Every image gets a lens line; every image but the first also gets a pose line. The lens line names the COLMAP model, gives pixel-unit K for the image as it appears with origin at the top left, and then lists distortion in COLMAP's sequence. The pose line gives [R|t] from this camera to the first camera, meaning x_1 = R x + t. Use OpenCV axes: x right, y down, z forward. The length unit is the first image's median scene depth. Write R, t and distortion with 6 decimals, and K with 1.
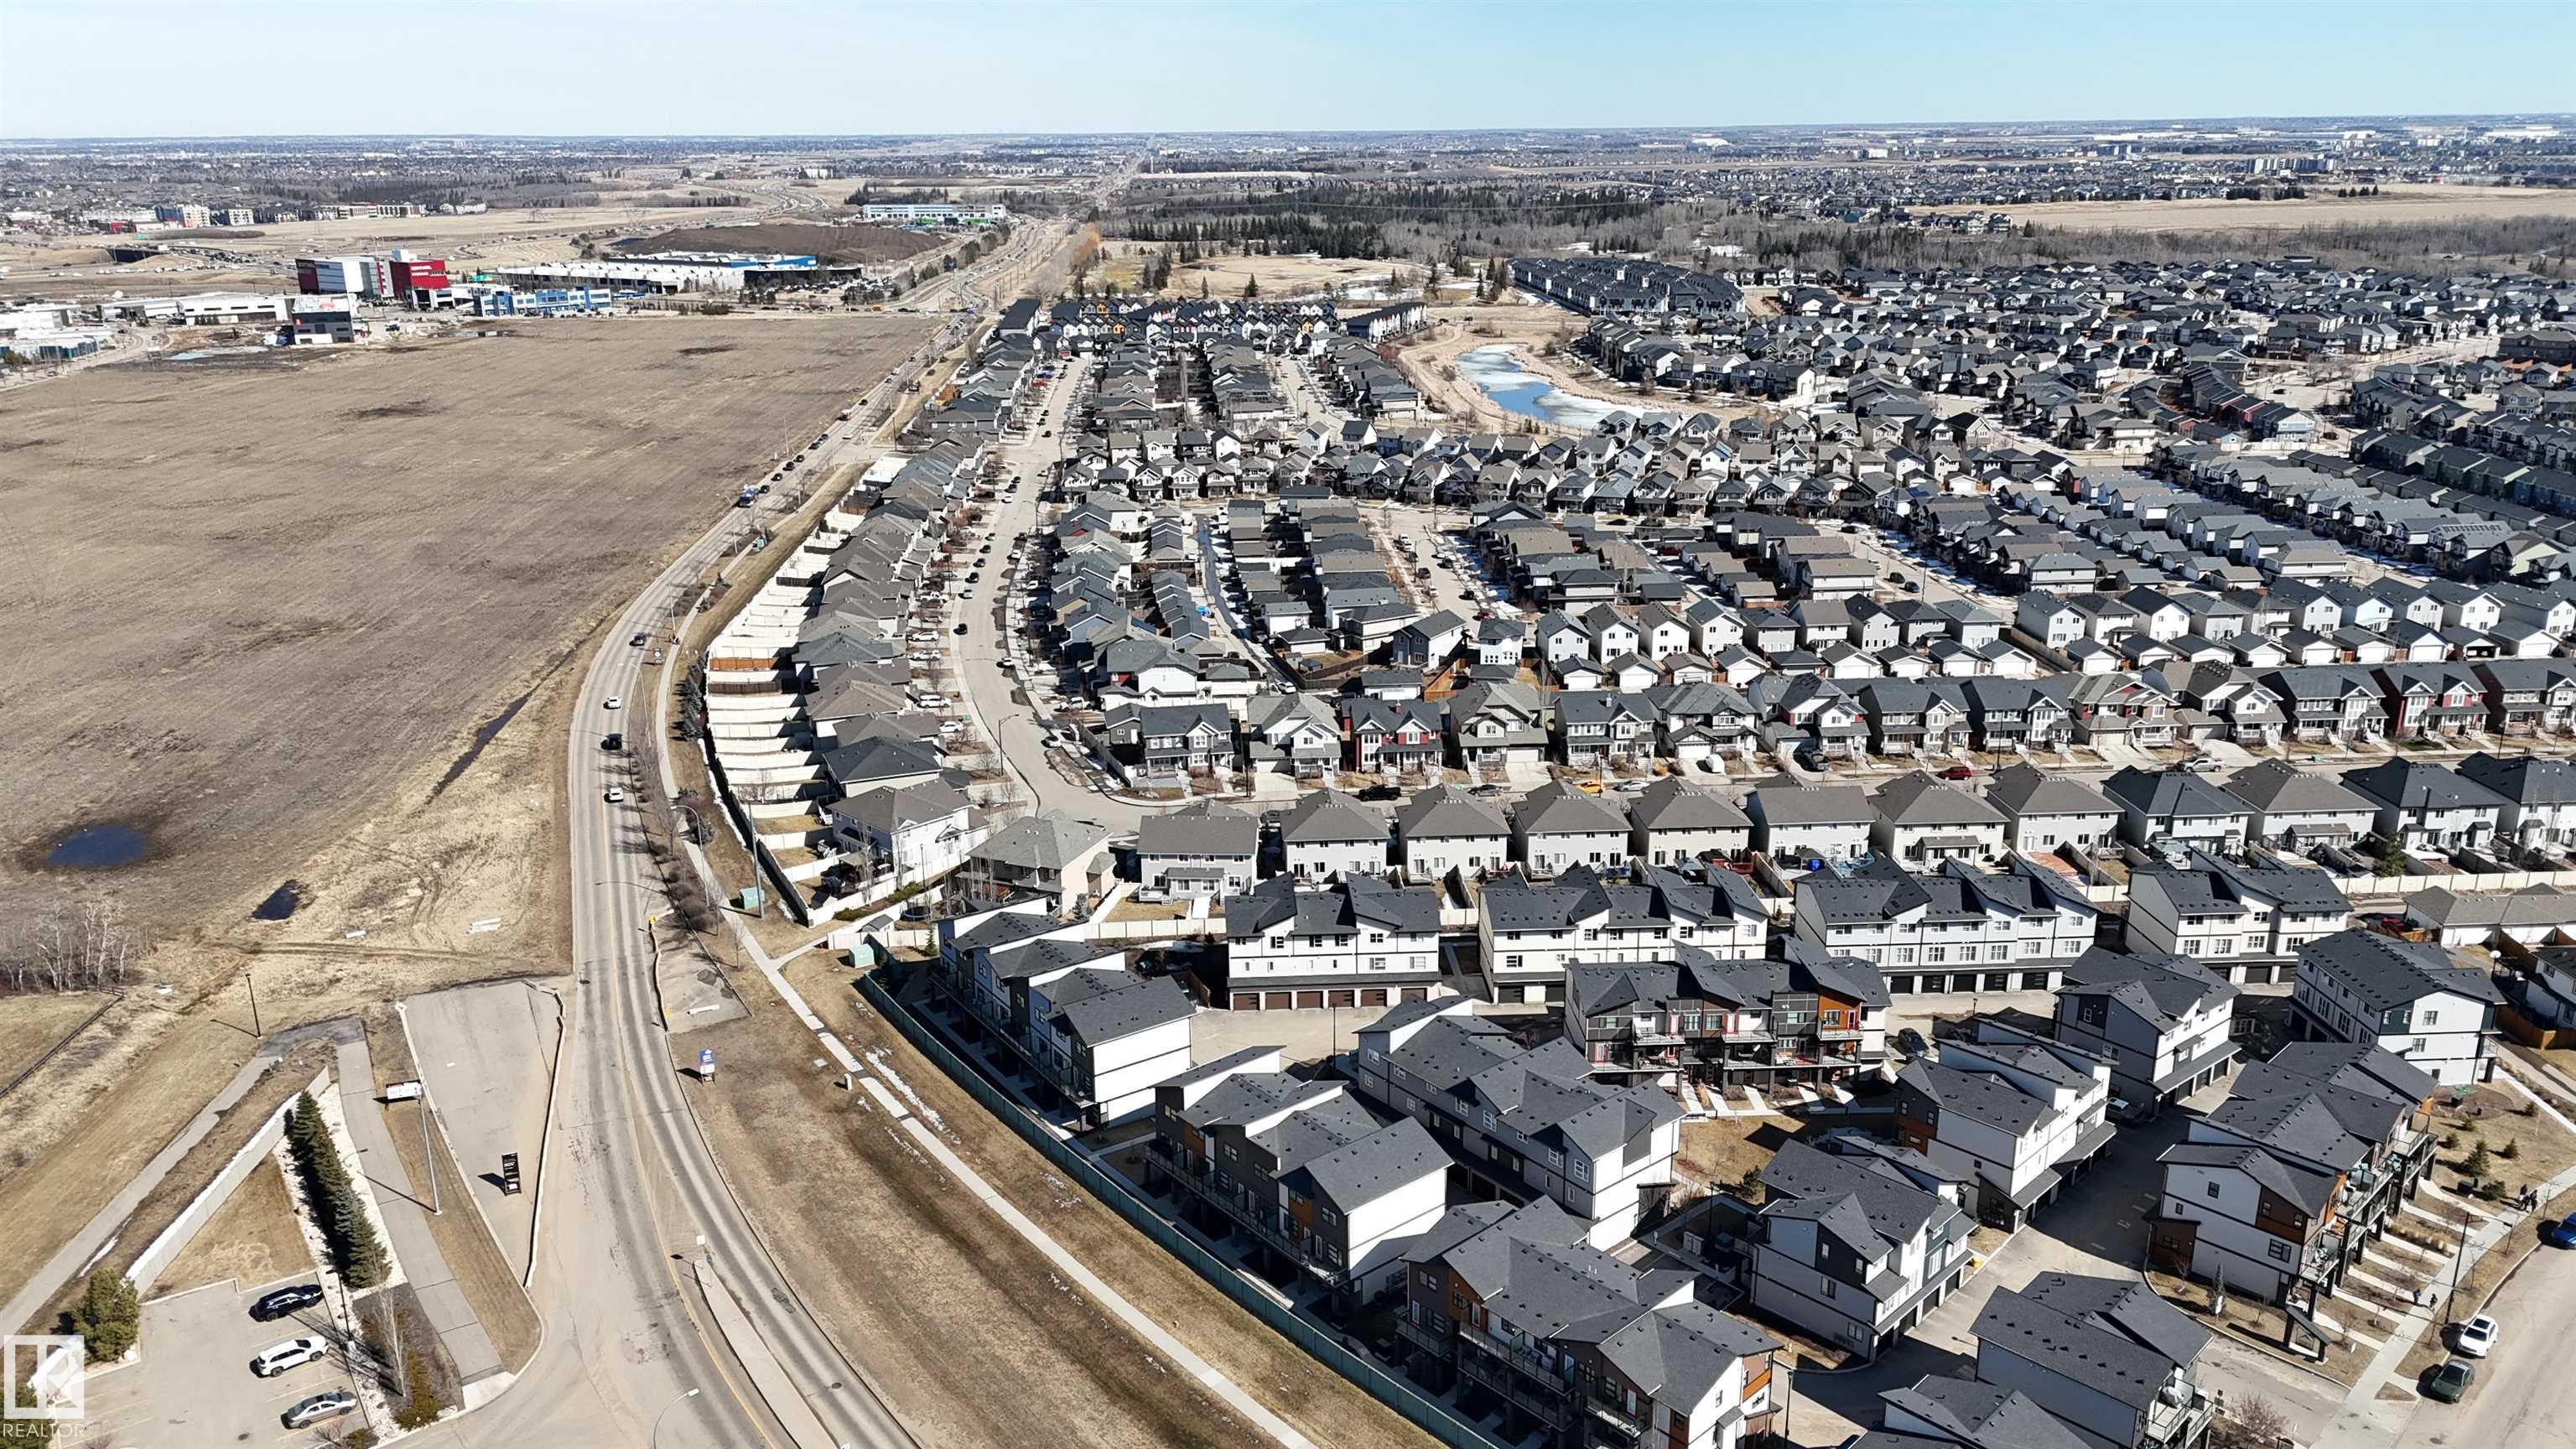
lens RADIAL K [[1866.0, 0, 1292.1], [0, 1866.0, 733.1], [0, 0, 1]] dist [0.088895, -0.104102]
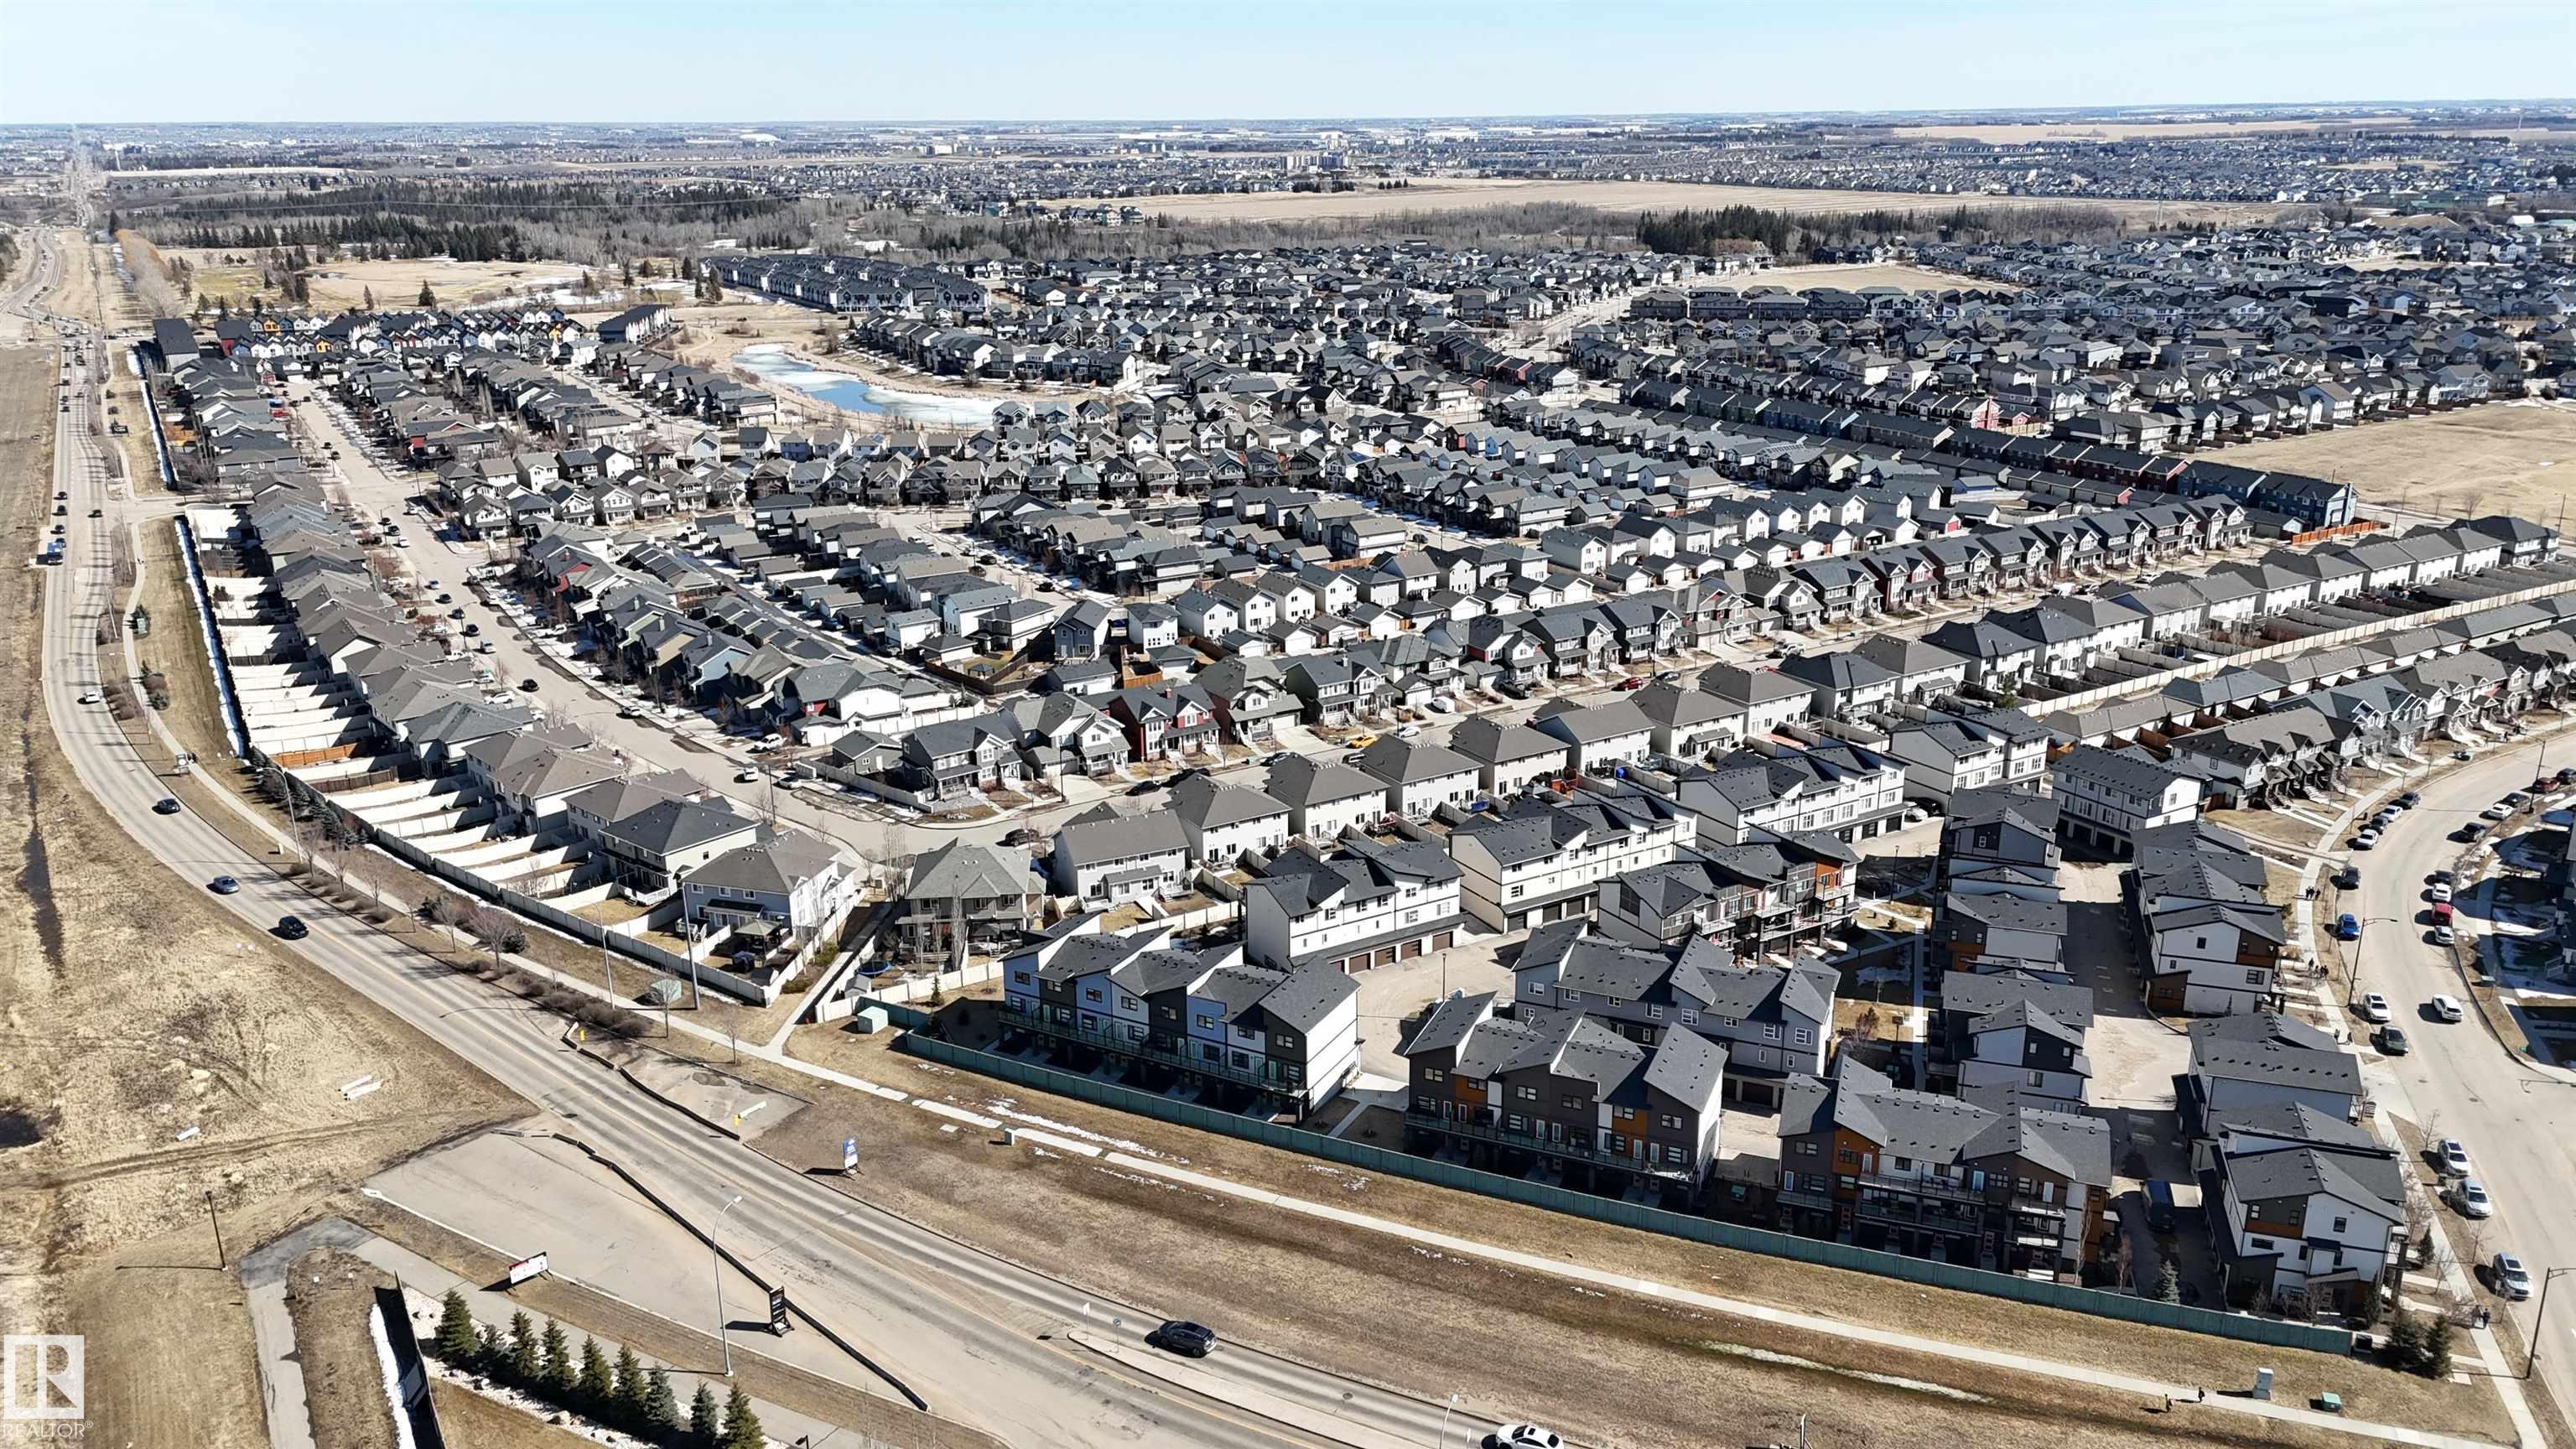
lens RADIAL K [[1866.0, 0, 1292.1], [0, 1866.0, 733.1], [0, 0, 1]] dist [0.088895, -0.104102]
pose [[0.887509, -0.143160, 0.437987, -0.326583], [0.142255, 0.989208, 0.035075, -0.017821], [-0.438282, 0.031176, 0.898297, 0.059497]]
